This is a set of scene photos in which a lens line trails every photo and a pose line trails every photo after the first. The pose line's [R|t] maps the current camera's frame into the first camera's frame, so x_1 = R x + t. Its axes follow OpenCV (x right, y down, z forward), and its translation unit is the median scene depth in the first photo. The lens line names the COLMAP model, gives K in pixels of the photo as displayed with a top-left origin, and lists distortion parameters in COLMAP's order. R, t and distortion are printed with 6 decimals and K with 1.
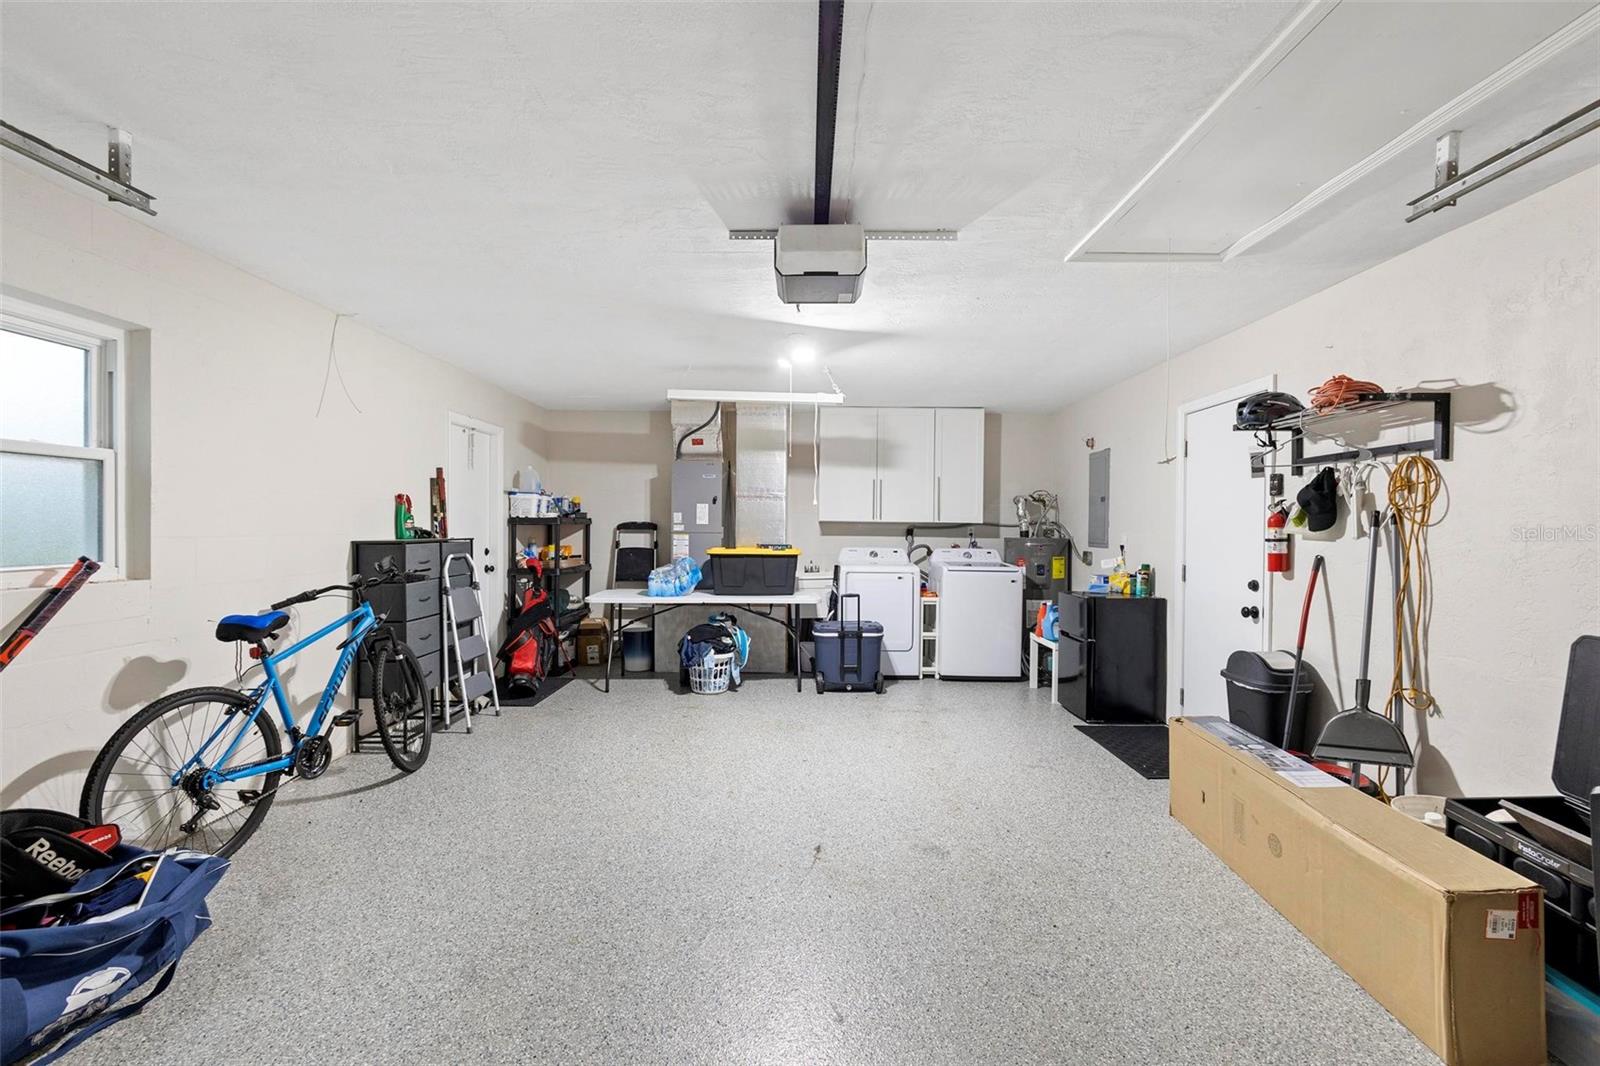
lens RADIAL K [[682.5, 0, 800.0], [0, 682.5, 533.0], [0, 0, 1]] dist [-0.003536, -0.000013]
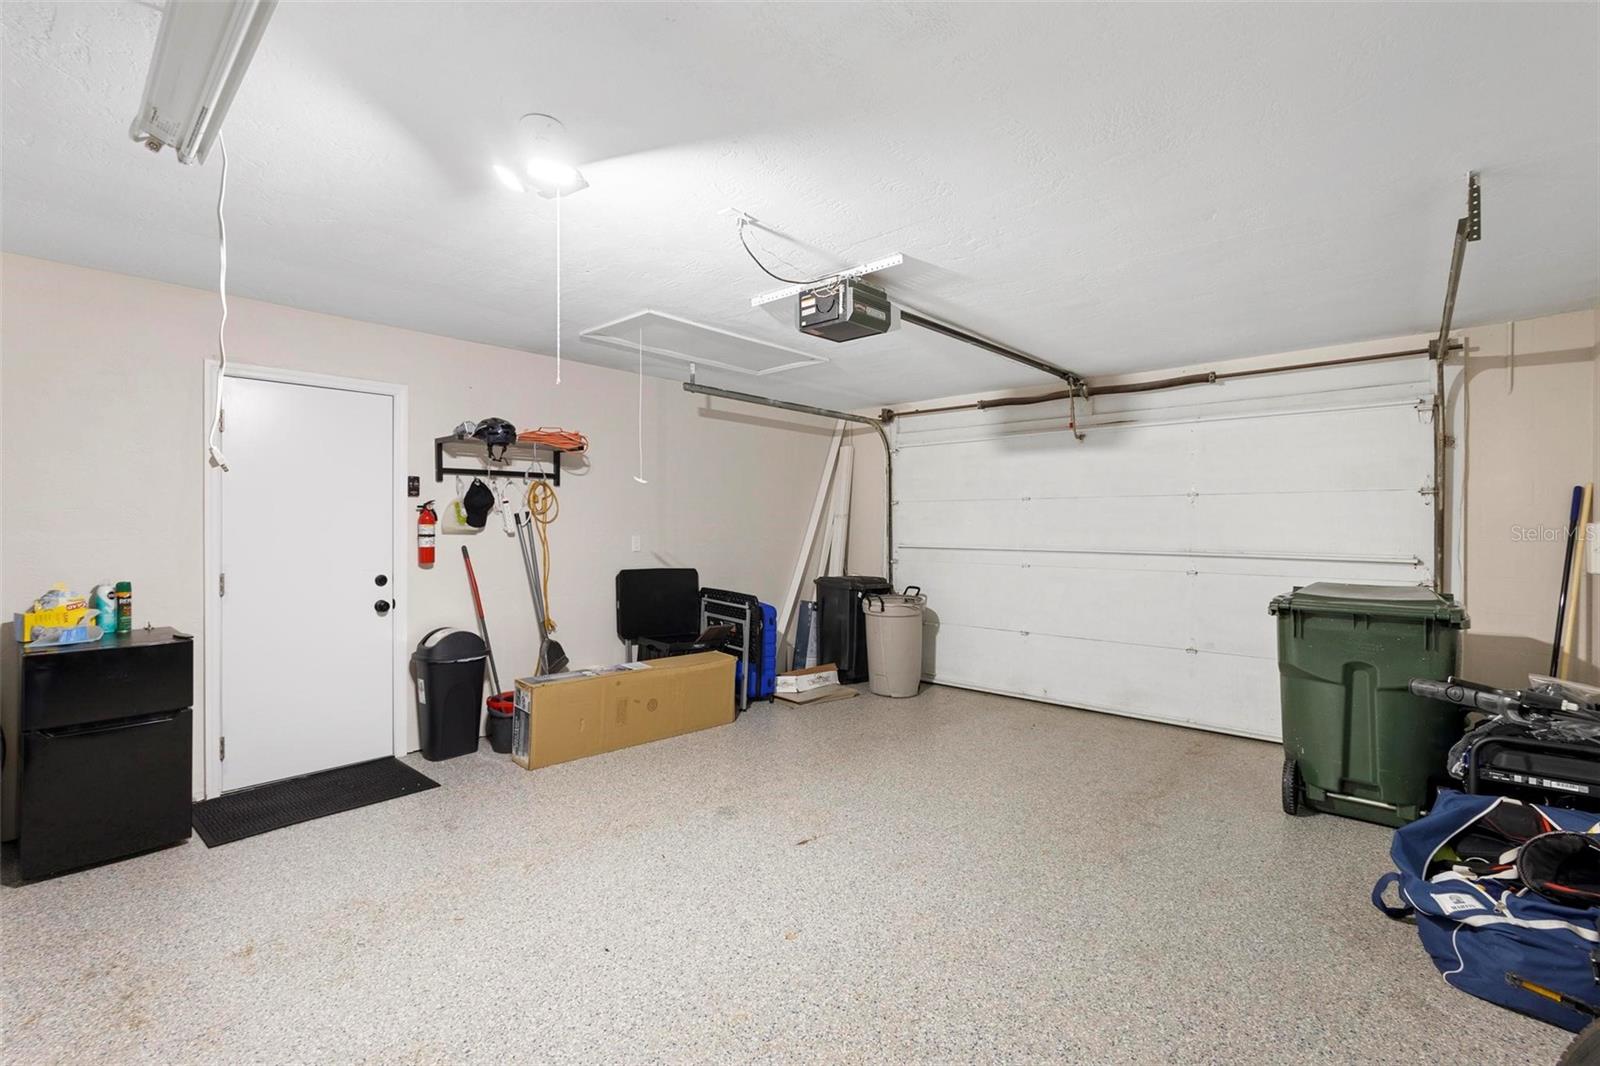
lens RADIAL K [[682.5, 0, 800.0], [0, 682.5, 533.0], [0, 0, 1]] dist [-0.003536, -0.000013]
pose [[-0.754707, -0.018103, 0.655812, -0.640928], [-0.002740, 0.999697, 0.024443, -0.028978], [-0.656057, 0.016650, -0.754528, 1.784333]]
